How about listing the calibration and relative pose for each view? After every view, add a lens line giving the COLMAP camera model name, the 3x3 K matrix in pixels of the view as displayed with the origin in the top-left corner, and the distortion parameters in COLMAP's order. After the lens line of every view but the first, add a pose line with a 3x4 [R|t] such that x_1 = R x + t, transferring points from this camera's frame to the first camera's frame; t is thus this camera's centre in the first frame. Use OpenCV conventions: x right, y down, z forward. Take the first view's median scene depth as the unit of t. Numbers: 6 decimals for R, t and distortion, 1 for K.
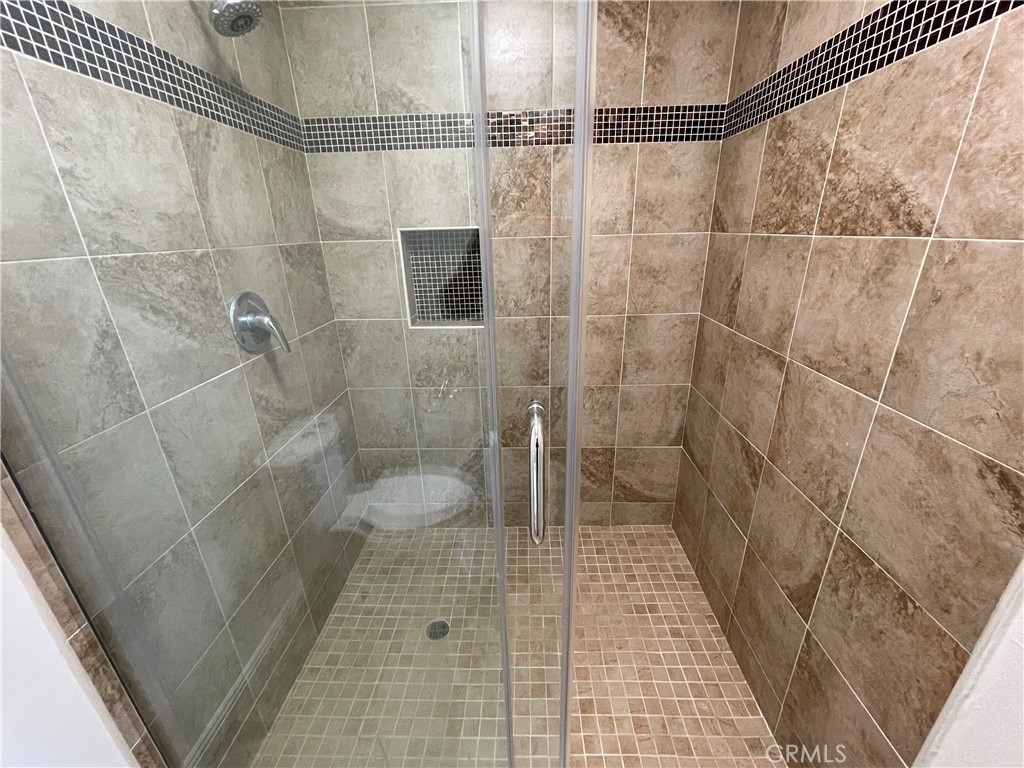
lens RADIAL K [[408.2, 0, 514.1], [0, 408.2, 388.5], [0, 0, 1]] dist [-0.006128, -0.000265]
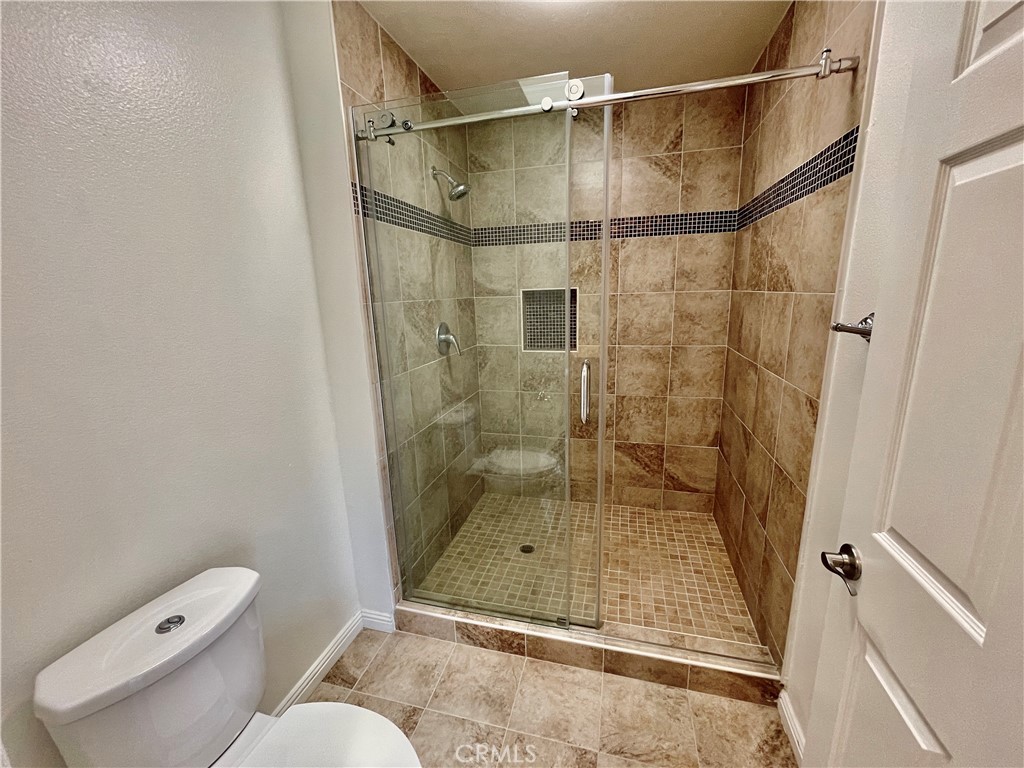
lens RADIAL K [[408.2, 0, 514.1], [0, 408.2, 388.5], [0, 0, 1]] dist [-0.006128, -0.000265]
pose [[0.973282, 0.047544, -0.224638, 0.073104], [-0.076549, 0.989546, -0.122227, 0.205249], [0.216479, 0.136157, 0.966746, -0.536666]]
